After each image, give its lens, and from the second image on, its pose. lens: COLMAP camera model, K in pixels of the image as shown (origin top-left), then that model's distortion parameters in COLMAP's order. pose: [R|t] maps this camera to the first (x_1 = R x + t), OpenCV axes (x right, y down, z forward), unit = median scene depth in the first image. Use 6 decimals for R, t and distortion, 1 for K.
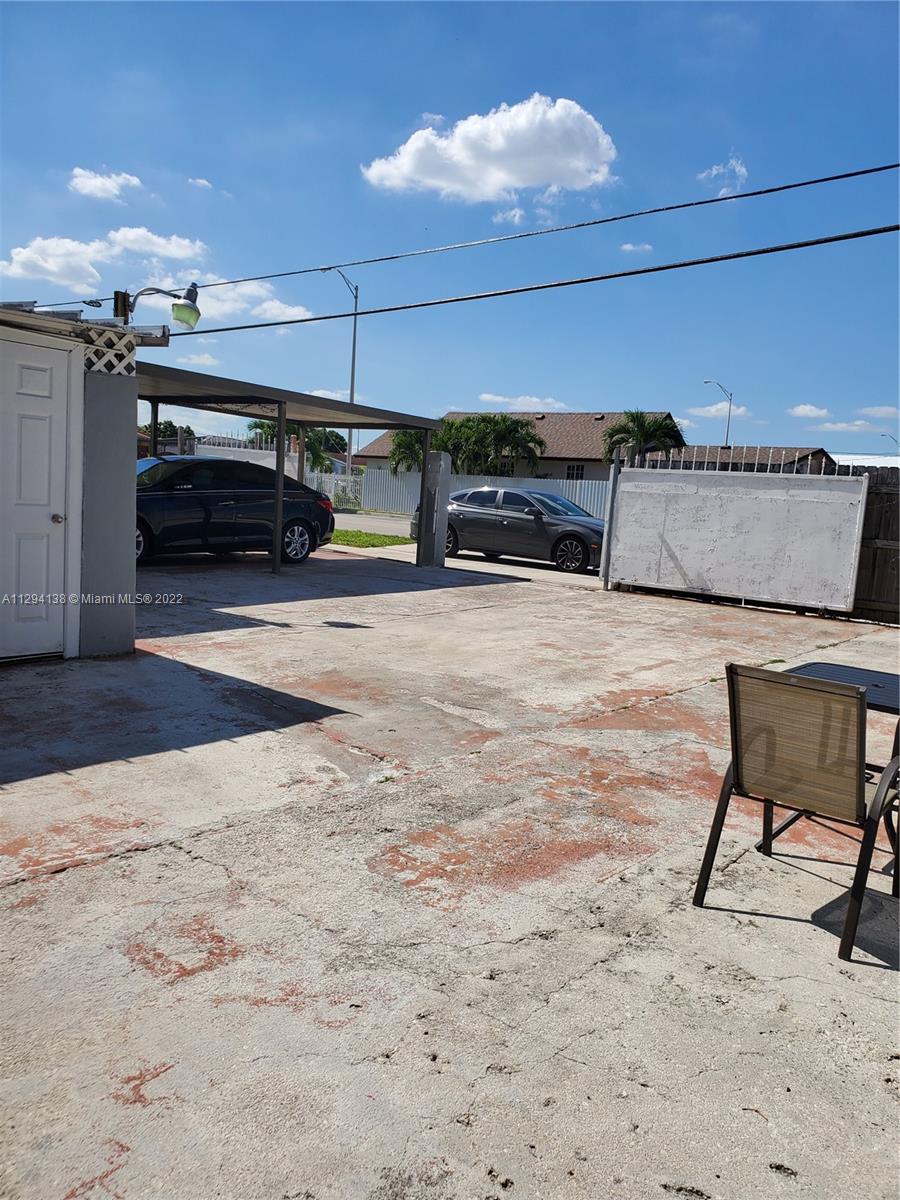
lens RADIAL K [[950.8, 0, 448.0], [0, 950.8, 594.9], [0, 0, 1]] dist [0.031973, -0.027805]
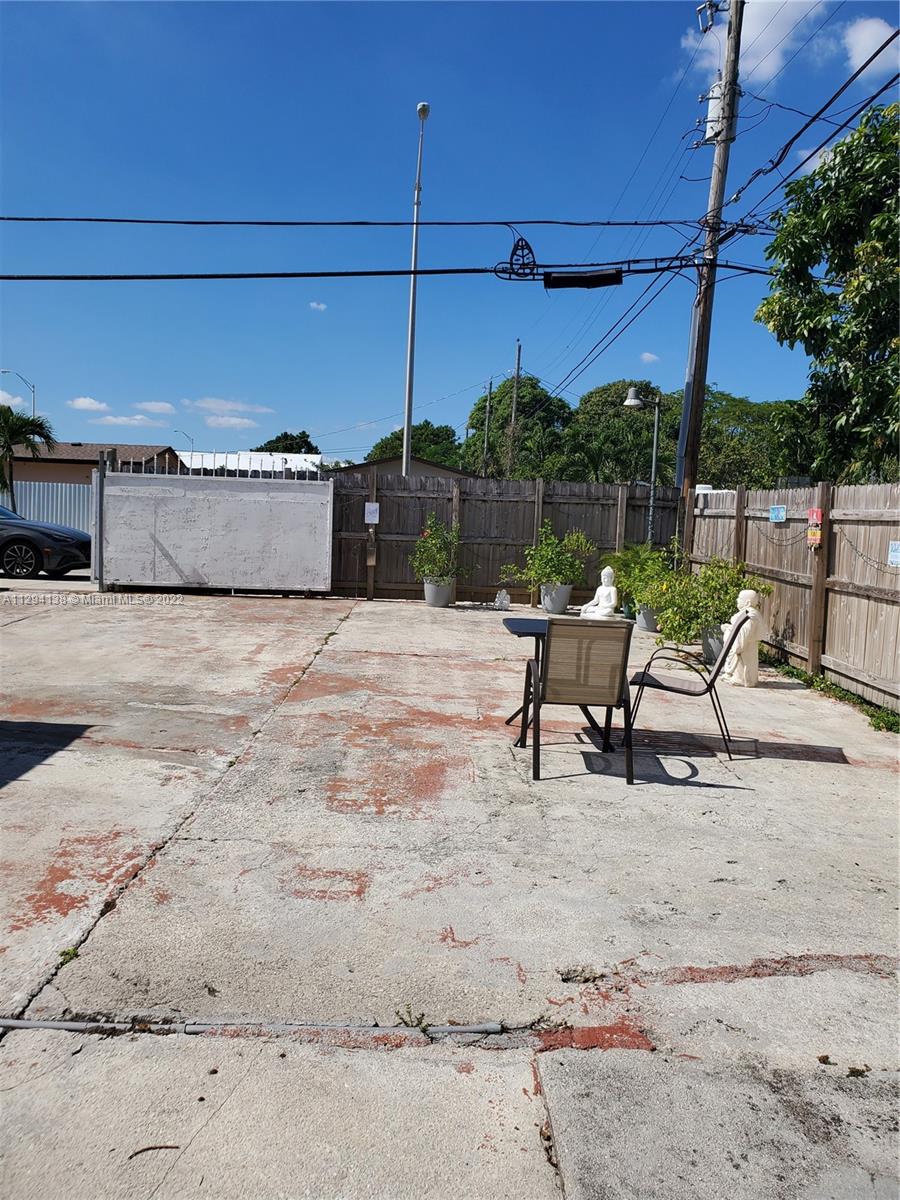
lens RADIAL K [[950.8, 0, 443.3], [0, 950.8, 601.0], [0, 0, 1]] dist [0.031973, -0.027805]
pose [[0.750195, -0.094084, 0.654489, -0.657028], [0.084037, 0.995365, 0.046759, -0.035720], [-0.655855, 0.019923, 0.754624, -0.047514]]
